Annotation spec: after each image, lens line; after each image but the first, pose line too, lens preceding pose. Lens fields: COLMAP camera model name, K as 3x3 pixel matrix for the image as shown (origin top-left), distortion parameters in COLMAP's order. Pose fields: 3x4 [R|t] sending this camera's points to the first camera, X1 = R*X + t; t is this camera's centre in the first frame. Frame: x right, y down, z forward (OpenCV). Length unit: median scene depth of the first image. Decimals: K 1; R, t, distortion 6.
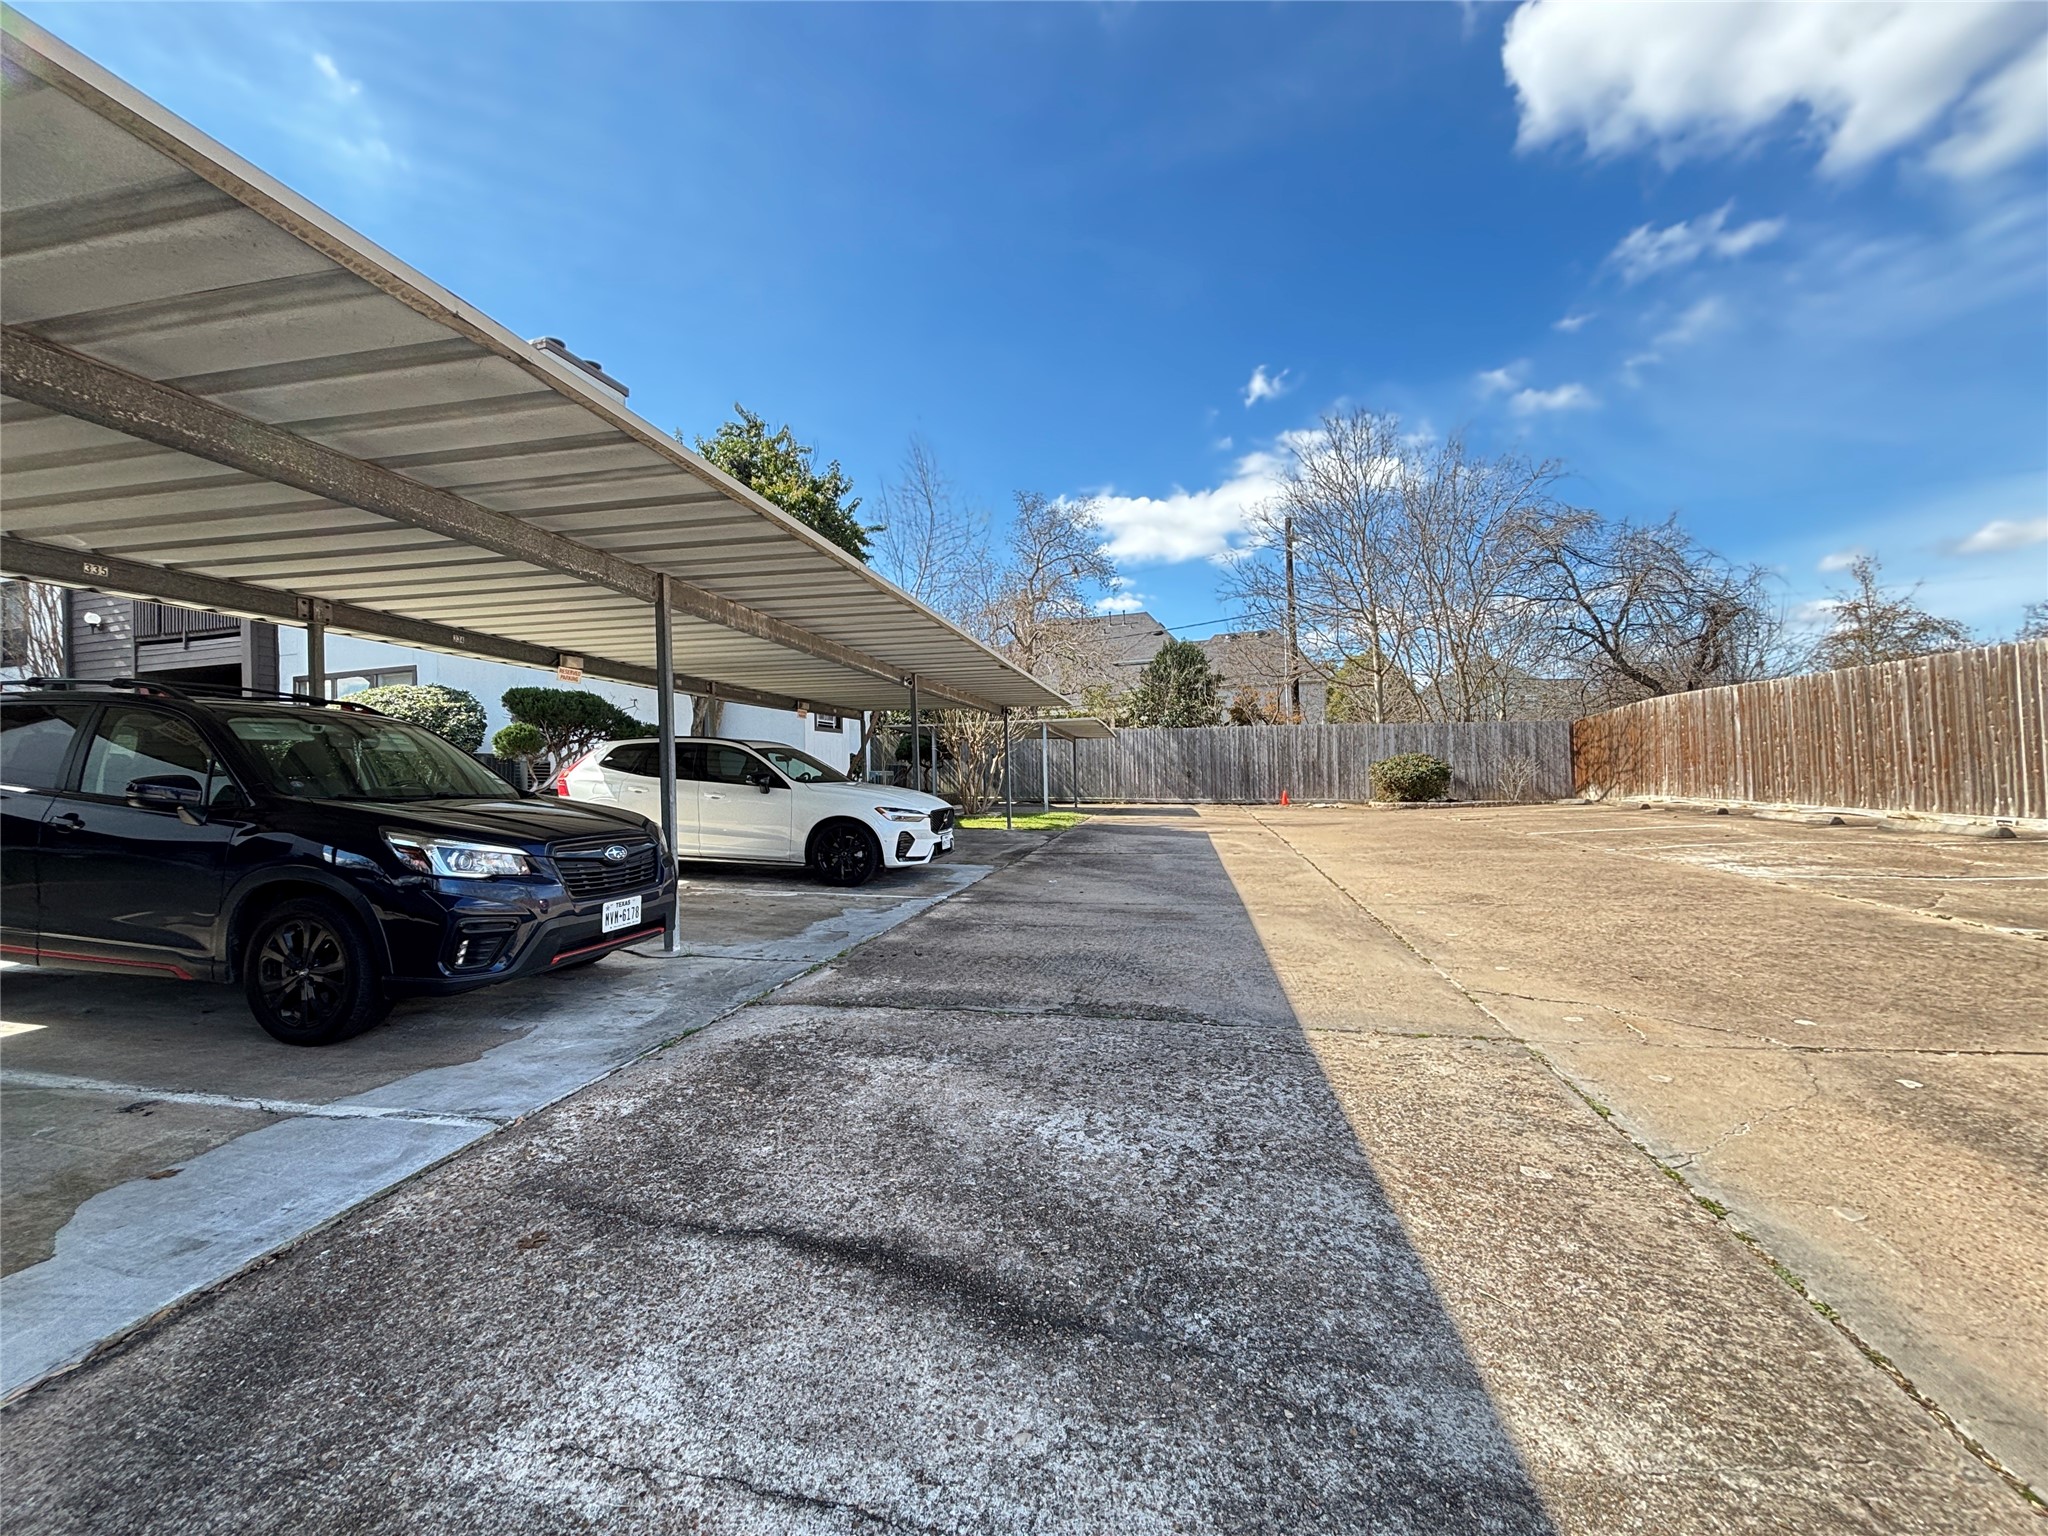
lens RADIAL K [[824.7, 0, 1014.1], [0, 824.7, 764.9], [0, 0, 1]] dist [-0.000140, 0.000662]
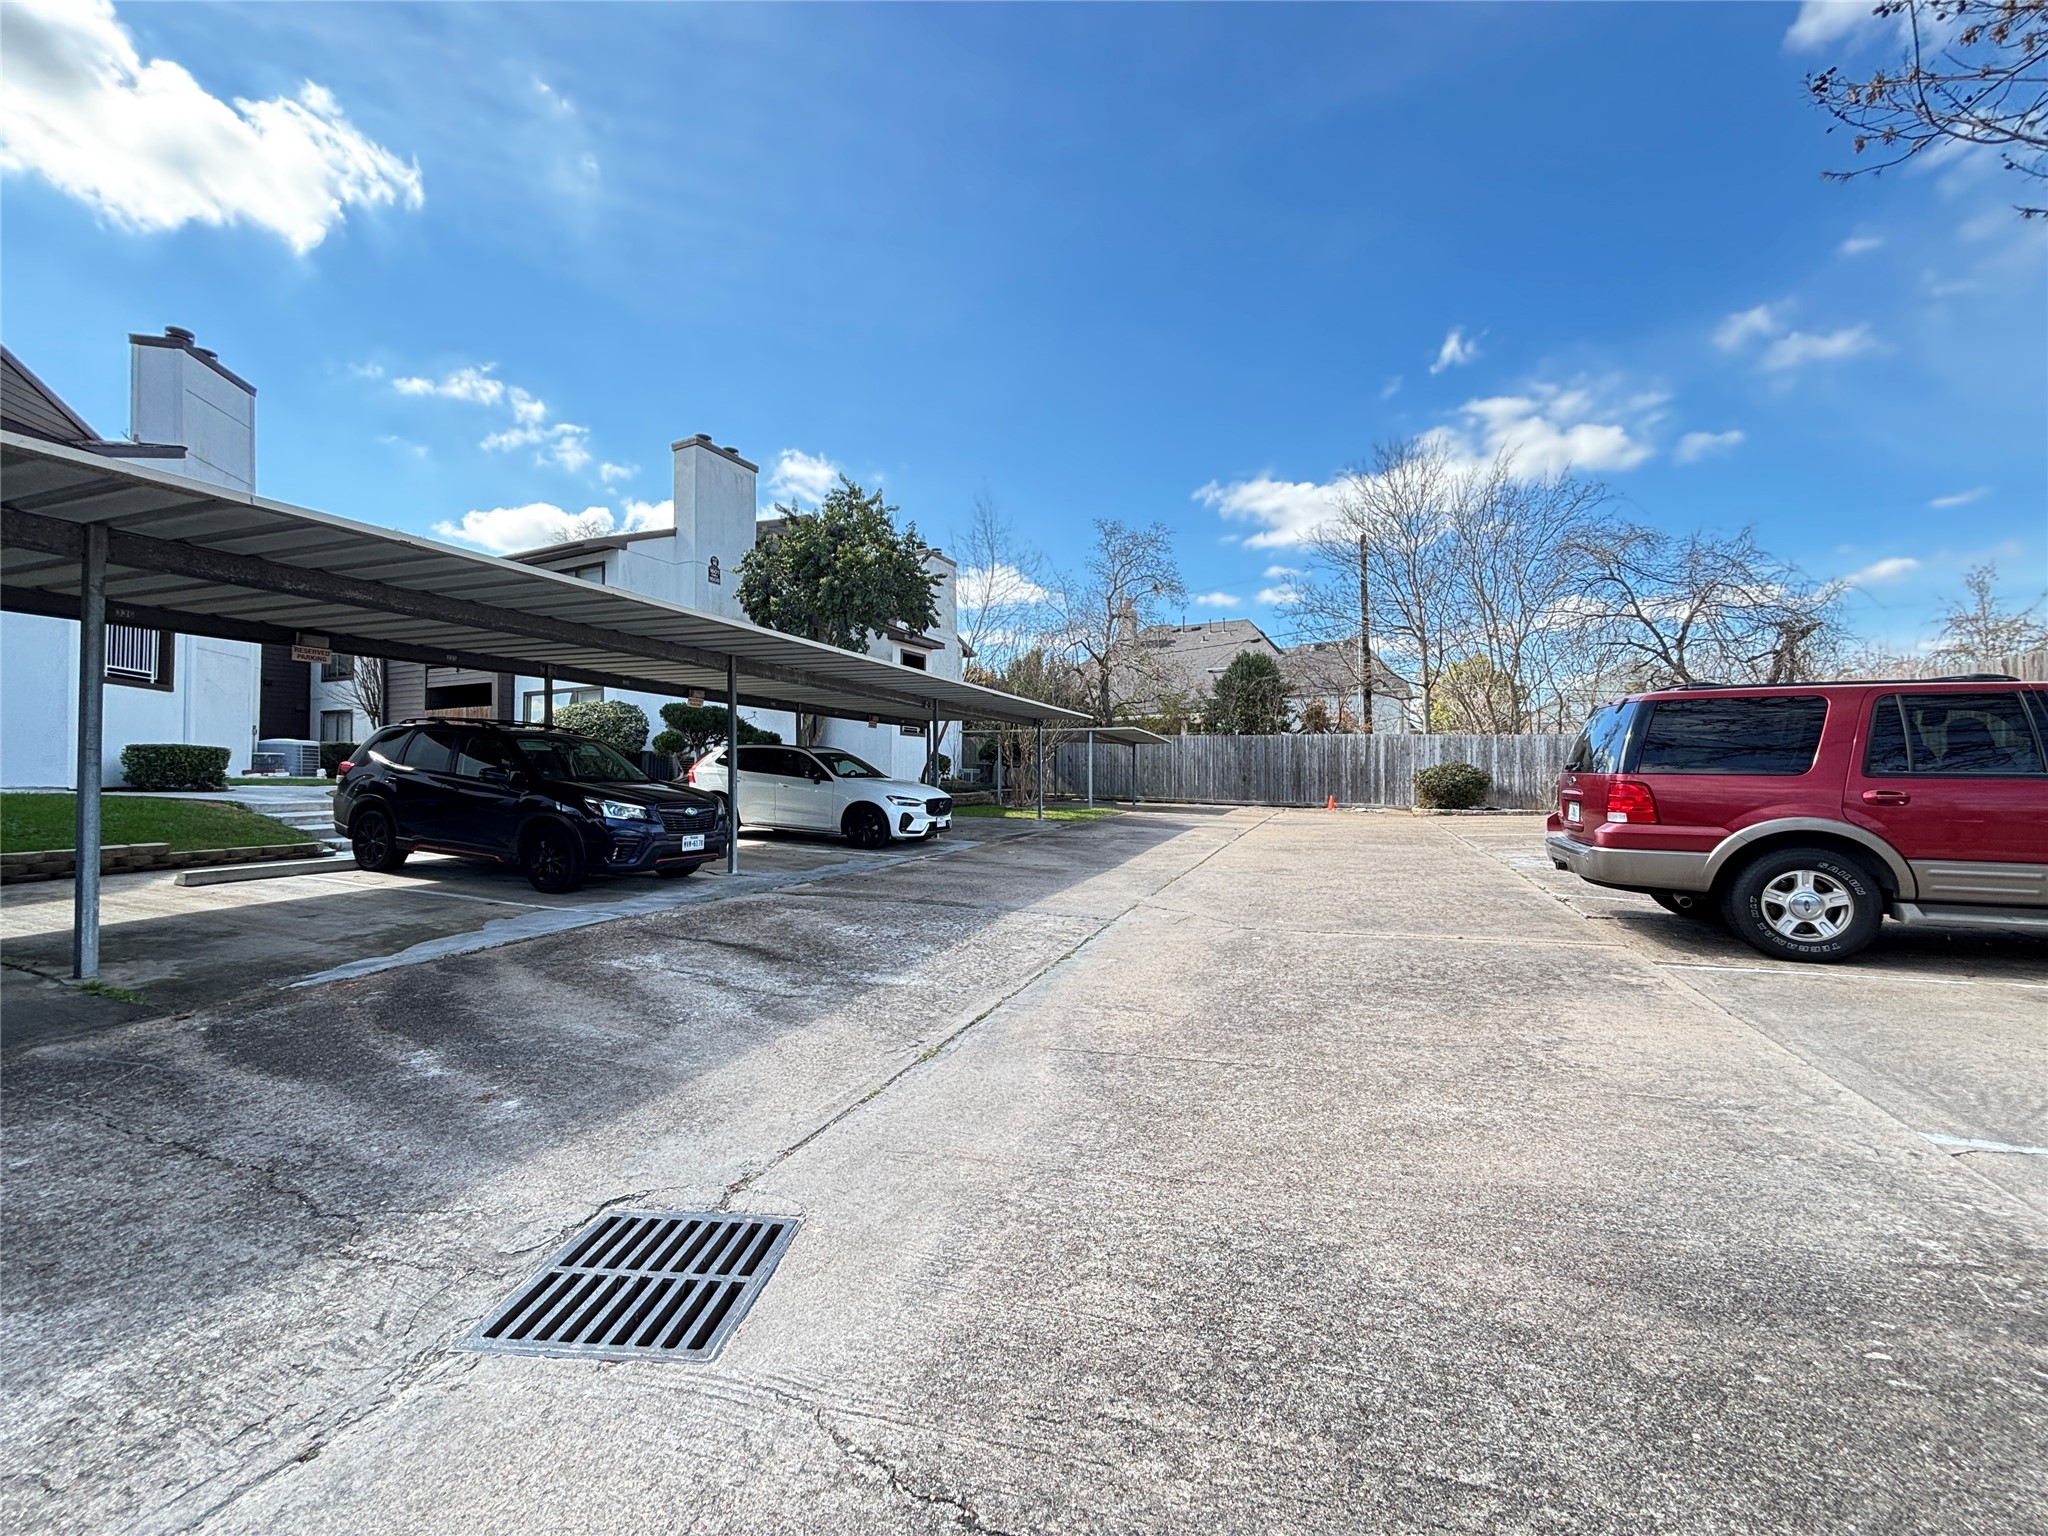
lens RADIAL K [[824.7, 0, 1015.5], [0, 824.7, 759.3], [0, 0, 1]] dist [-0.000140, 0.000662]
pose [[0.985762, 0.020111, -0.166942, 0.249873], [-0.020788, 0.999781, -0.002307, -0.011519], [0.166859, 0.005744, 0.985964, -0.331425]]
